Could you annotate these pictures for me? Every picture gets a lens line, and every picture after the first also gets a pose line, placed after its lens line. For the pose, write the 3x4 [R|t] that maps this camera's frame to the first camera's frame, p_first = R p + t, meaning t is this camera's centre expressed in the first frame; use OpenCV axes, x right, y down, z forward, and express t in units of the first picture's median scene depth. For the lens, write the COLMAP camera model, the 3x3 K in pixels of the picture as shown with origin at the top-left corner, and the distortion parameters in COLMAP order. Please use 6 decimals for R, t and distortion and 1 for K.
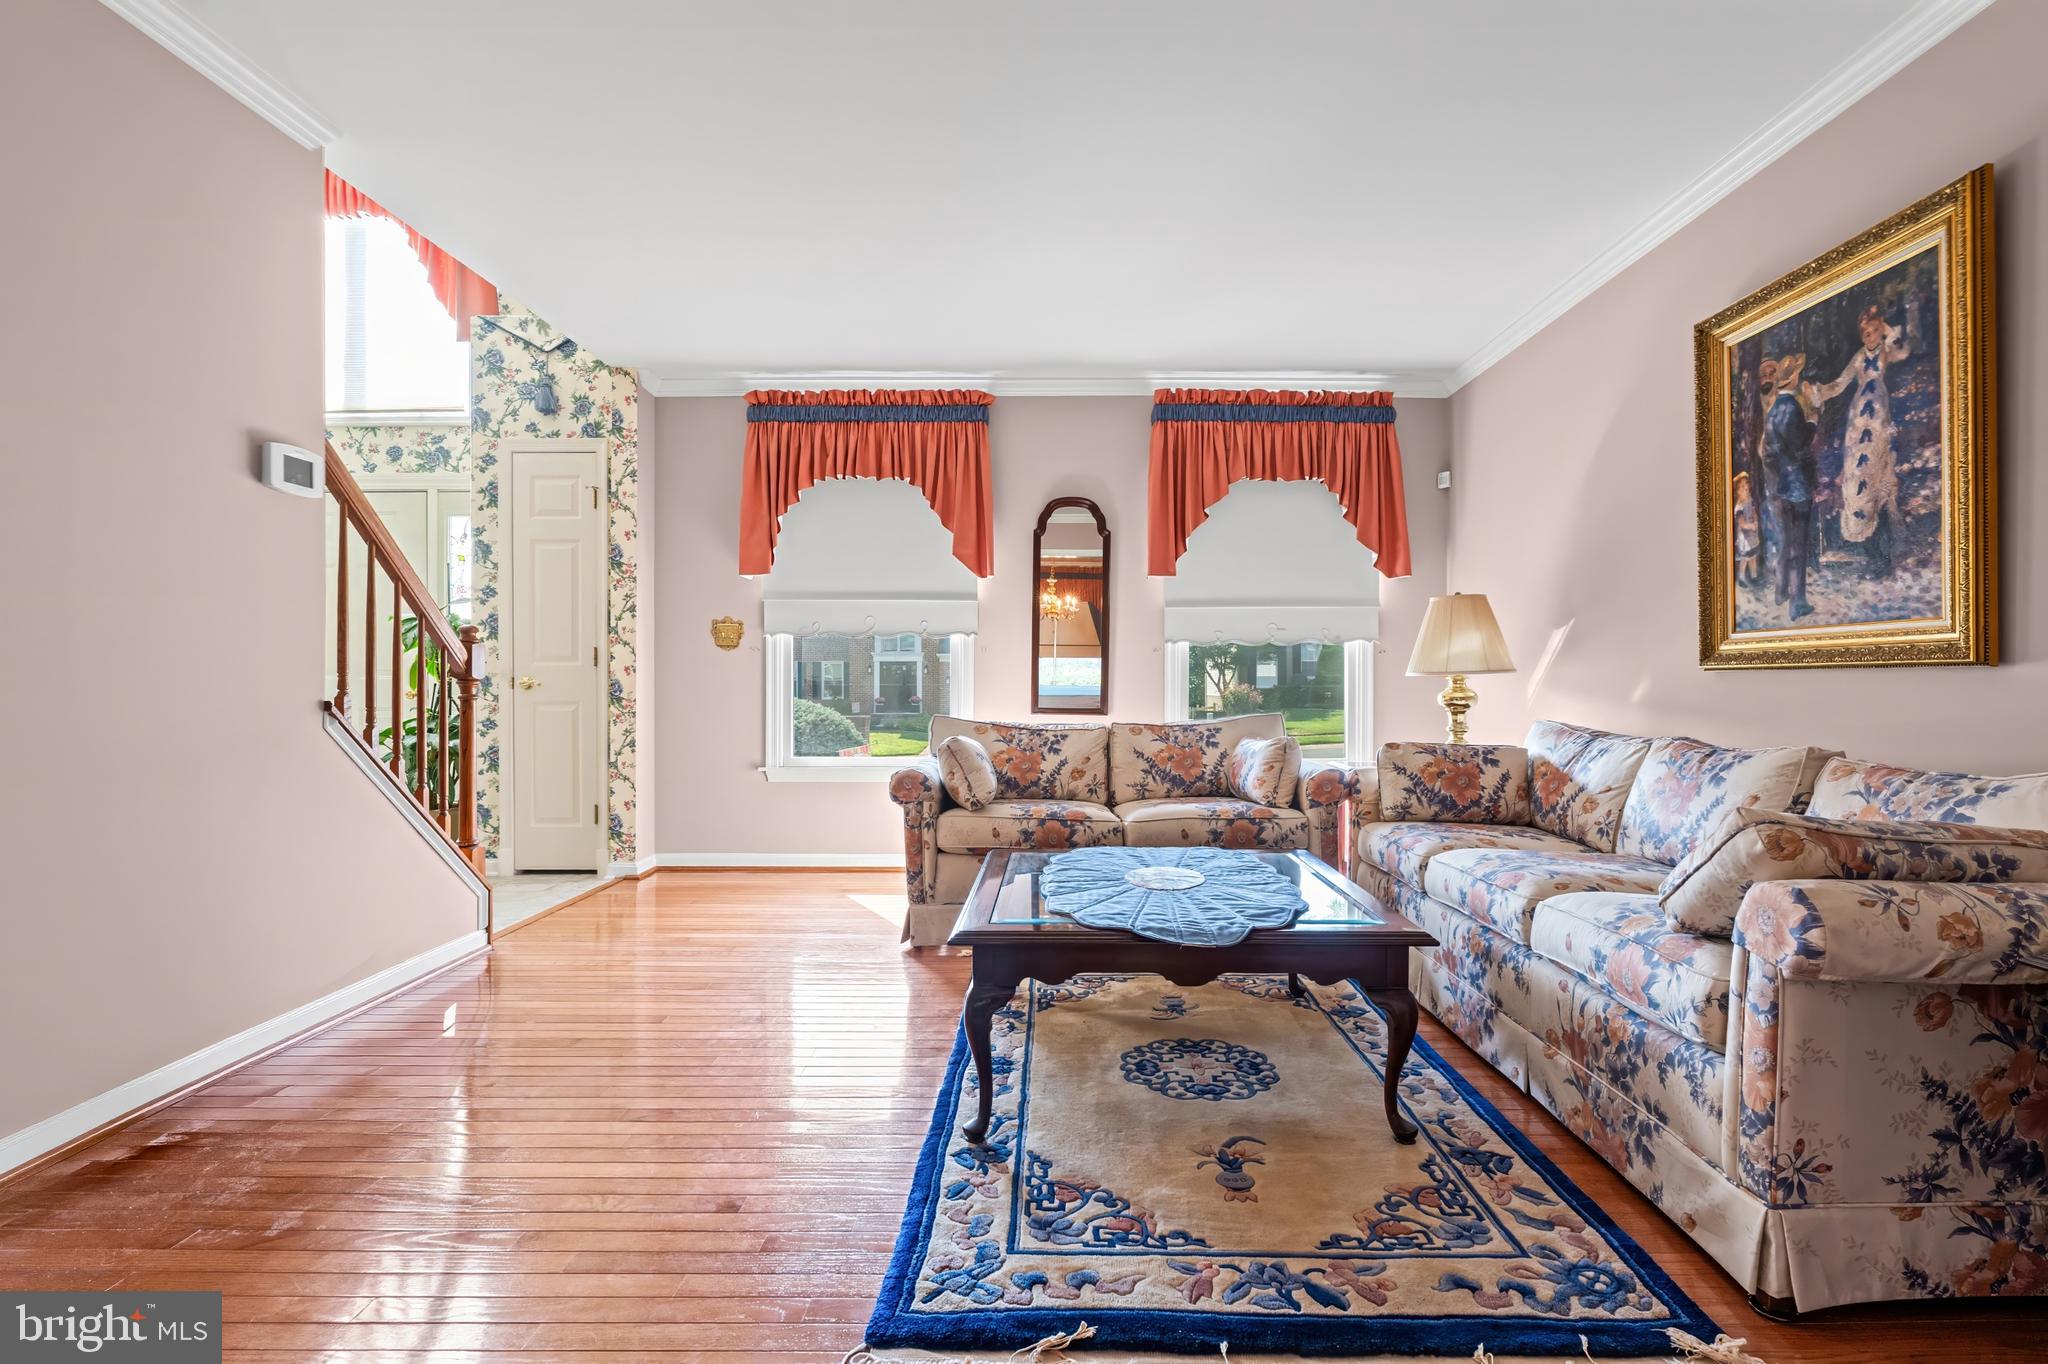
lens RADIAL K [[939.6, 0, 1065.9], [0, 939.6, 679.9], [0, 0, 1]] dist [-0.002261, -0.000269]
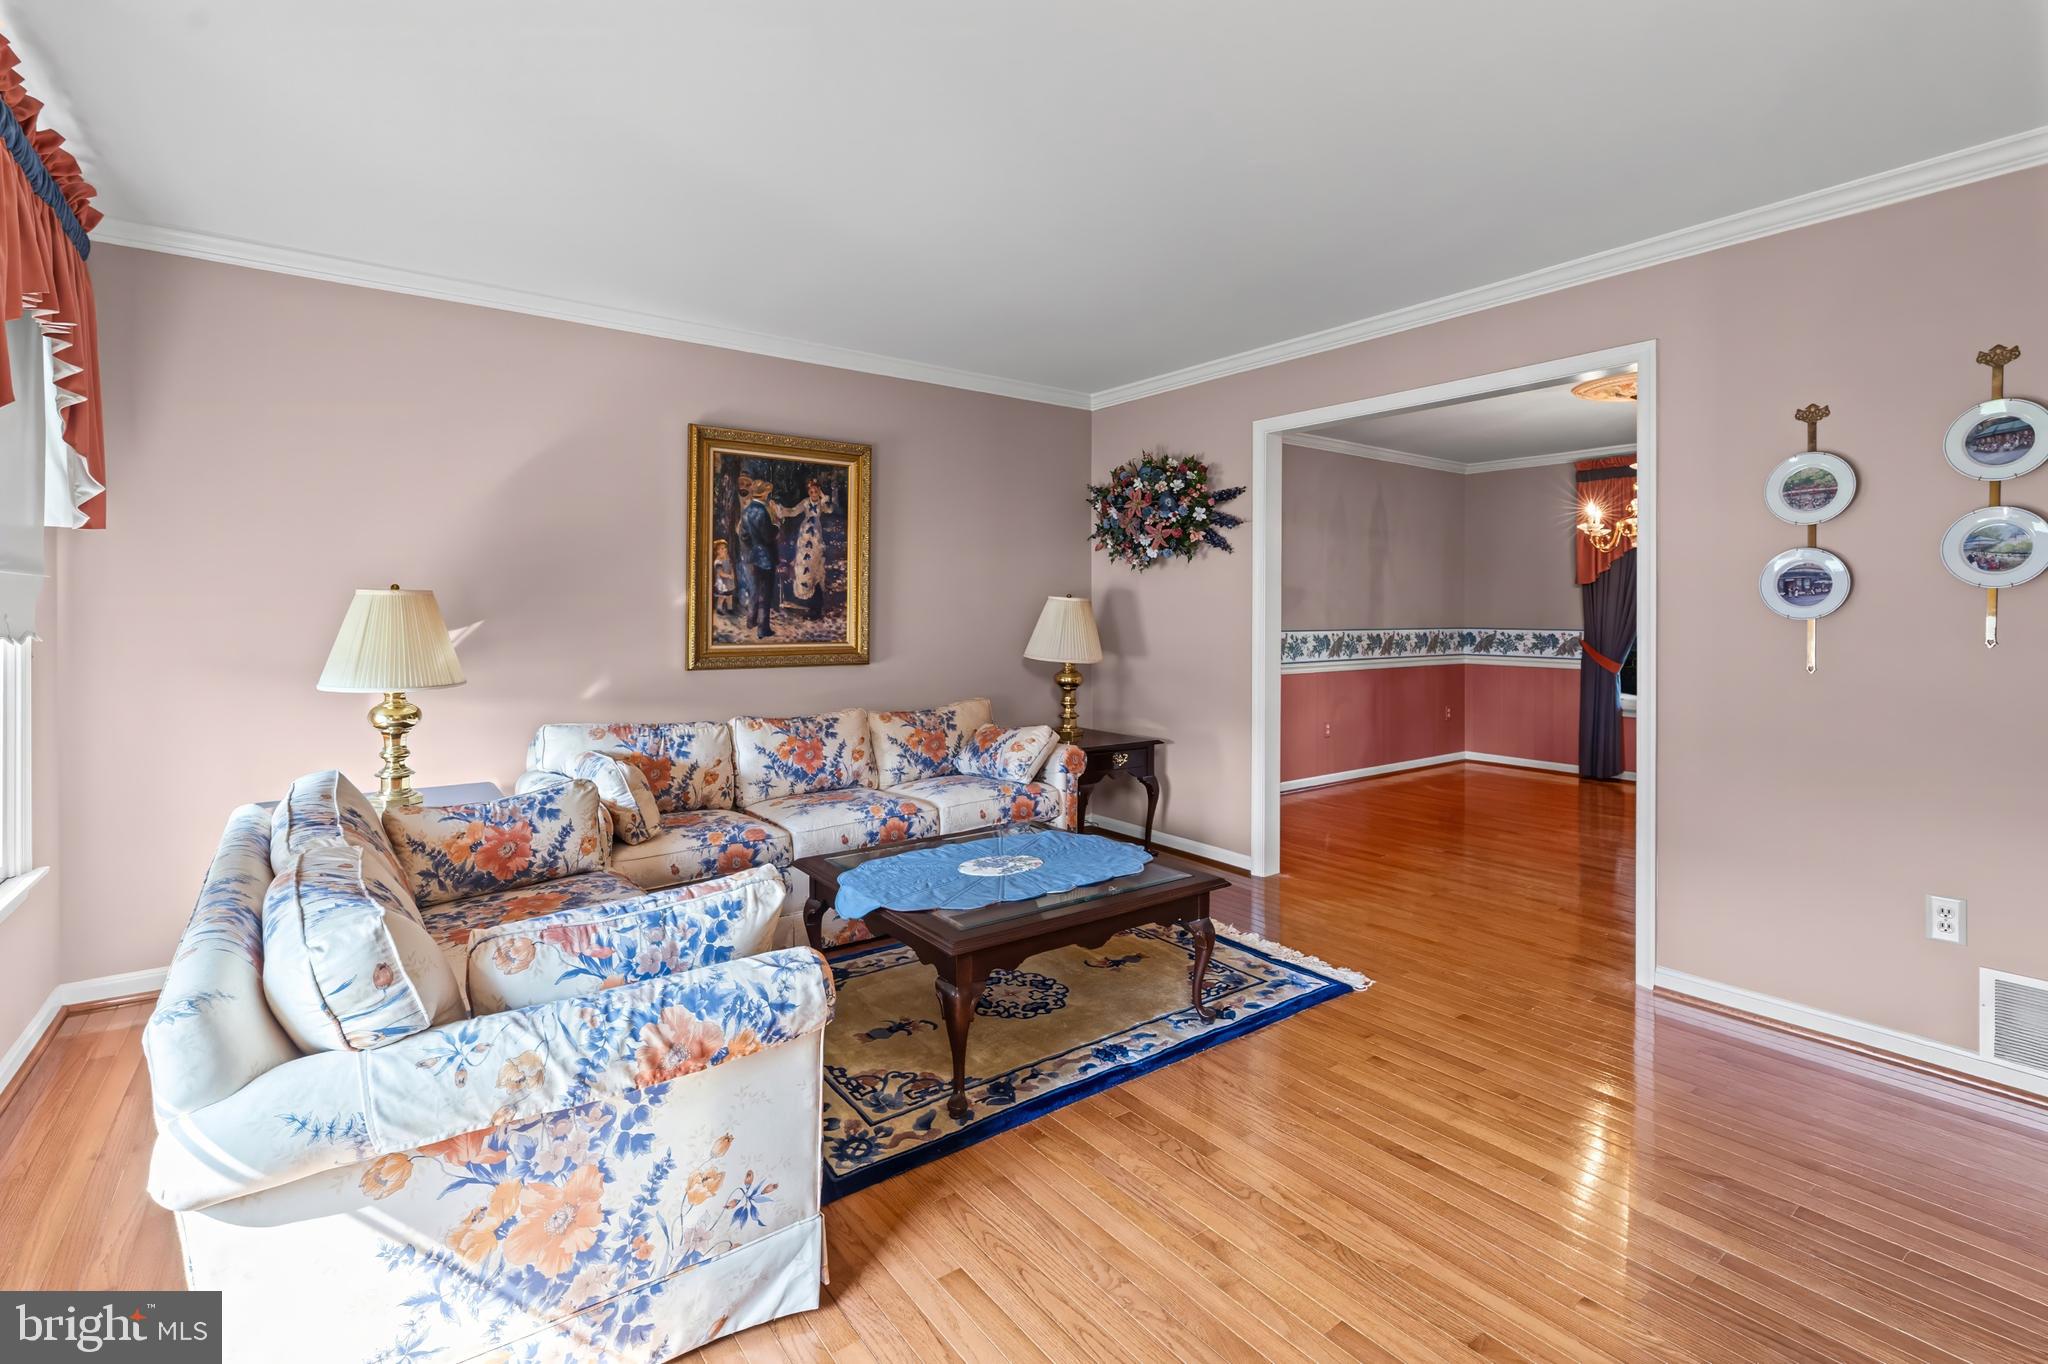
lens RADIAL K [[937.8, 0, 1024.3], [0, 937.8, 594.9], [0, 0, 1]] dist [-0.003683, -0.000375]
pose [[-0.596514, 0.021178, 0.802323, -0.894608], [-0.001419, 0.999622, -0.027441, -0.101766], [-0.802602, -0.017507, -0.596258, 1.709491]]
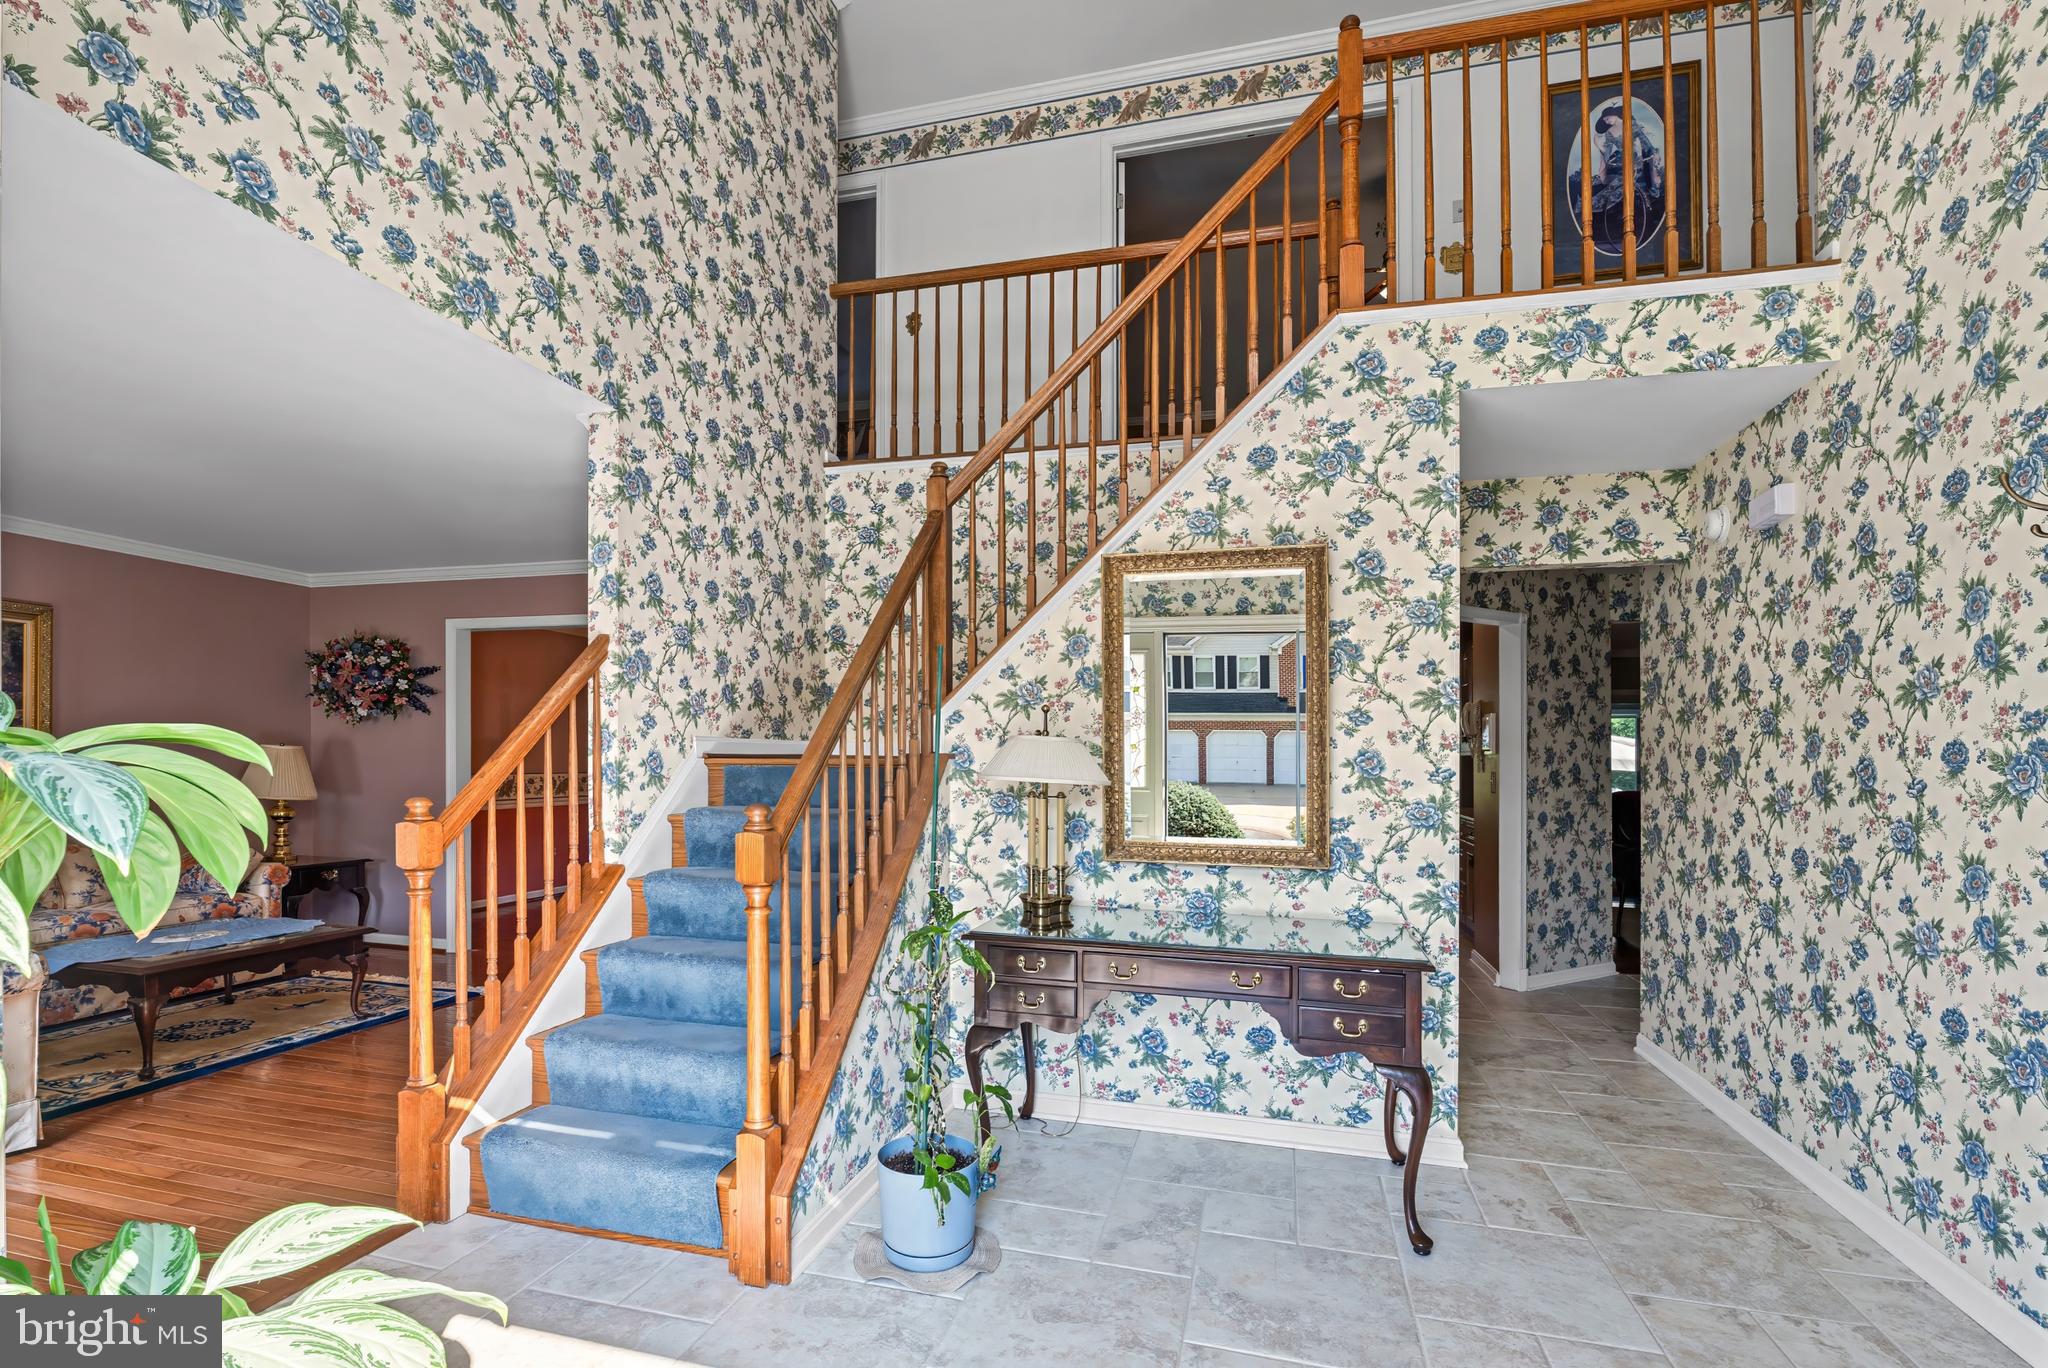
lens RADIAL K [[956.1, 0, 1019.2], [0, 956.1, 772.8], [0, 0, 1]] dist [-0.002414, -0.000427]
pose [[-0.959894, -0.007430, 0.280265, -1.842430], [-0.005877, 0.999962, 0.006381, -0.107947], [-0.280302, 0.004478, -0.959901, 2.257198]]
